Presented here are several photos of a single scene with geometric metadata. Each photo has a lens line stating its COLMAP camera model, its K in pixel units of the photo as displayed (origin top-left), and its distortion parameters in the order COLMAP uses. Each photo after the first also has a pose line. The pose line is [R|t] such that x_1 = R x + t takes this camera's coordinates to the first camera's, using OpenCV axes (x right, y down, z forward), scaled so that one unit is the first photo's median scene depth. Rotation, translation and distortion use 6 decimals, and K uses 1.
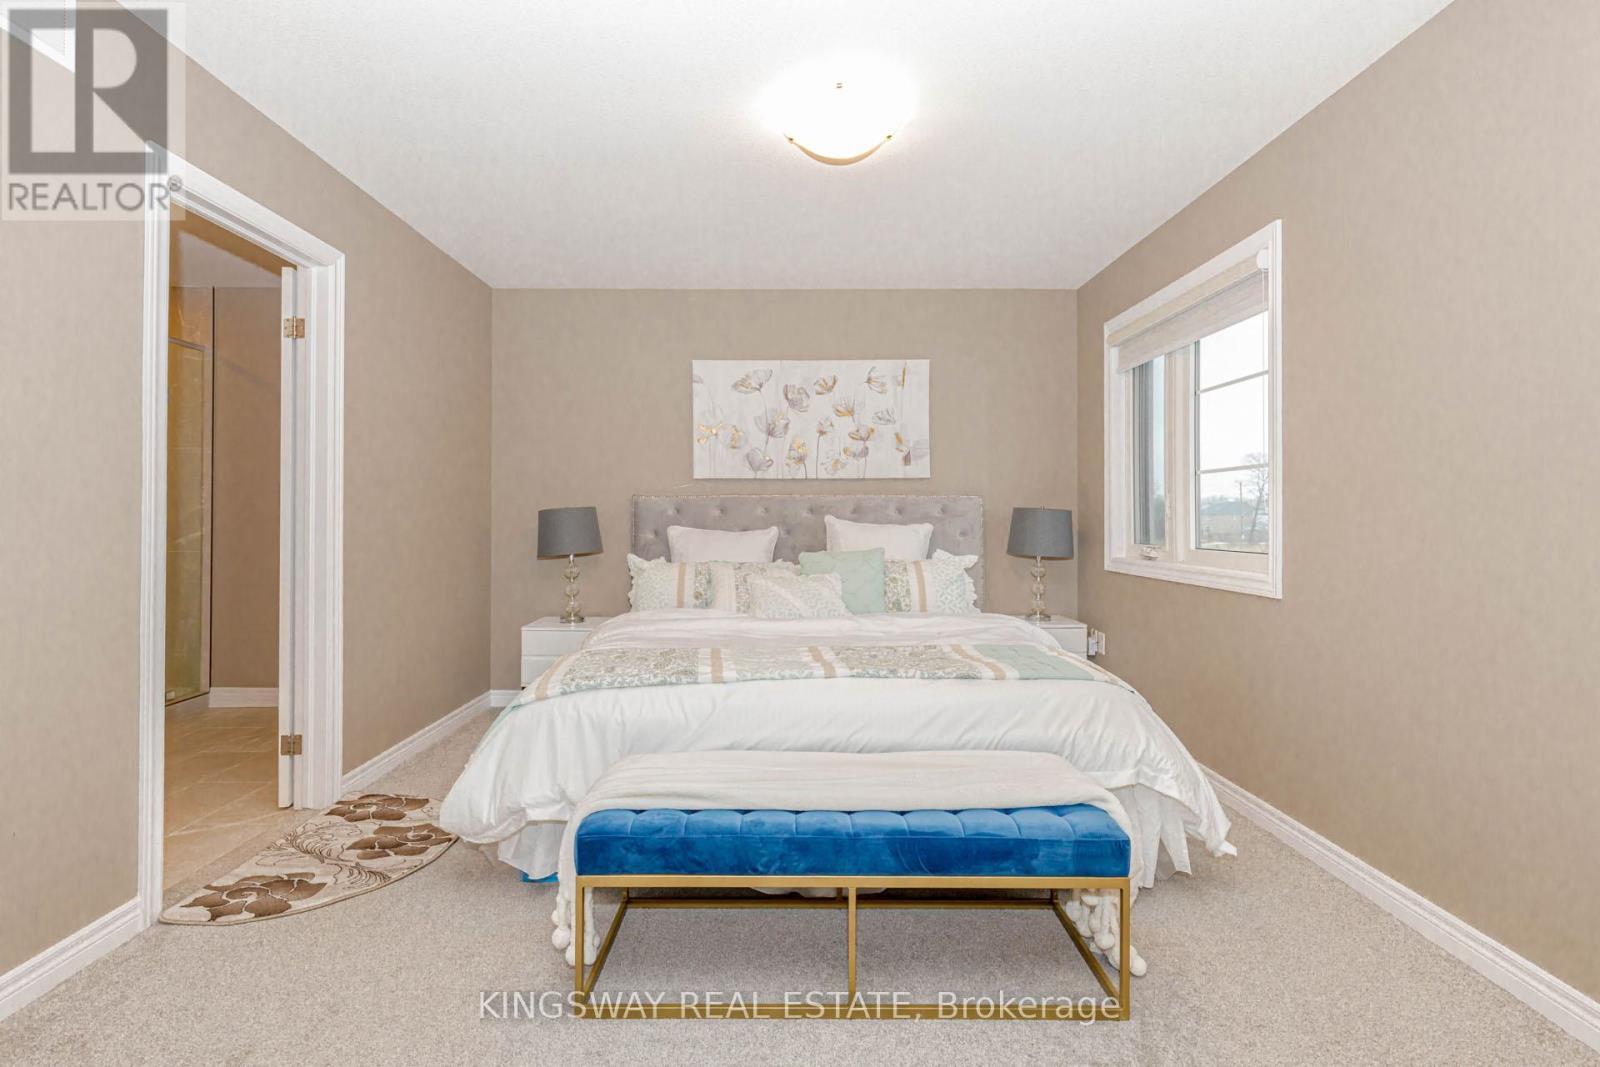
lens RADIAL K [[718.7, 0, 782.7], [0, 718.7, 510.7], [0, 0, 1]] dist [0.005492, 0.000106]
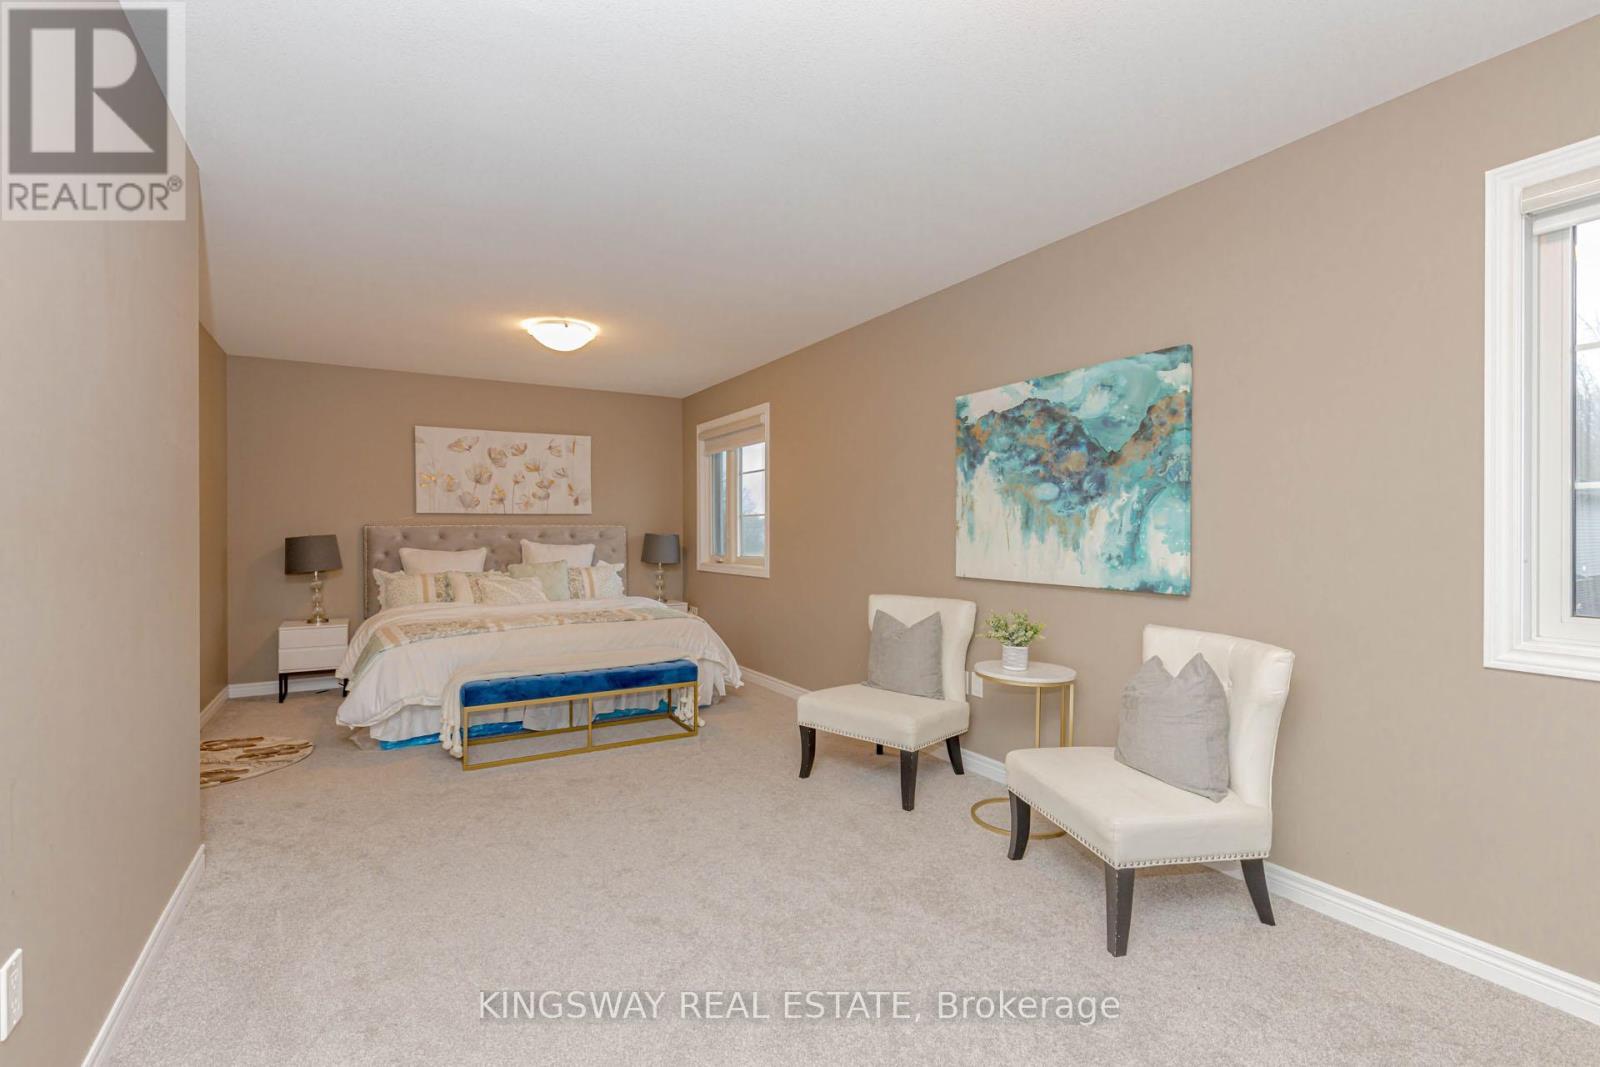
lens RADIAL K [[718.7, 0, 800.8], [0, 718.7, 532.4], [0, 0, 1]] dist [0.005492, 0.000106]
pose [[0.855847, -0.003160, 0.517219, -0.215400], [-0.000243, 0.999979, 0.006511, -0.017819], [-0.517228, -0.005698, 0.855828, -0.564844]]
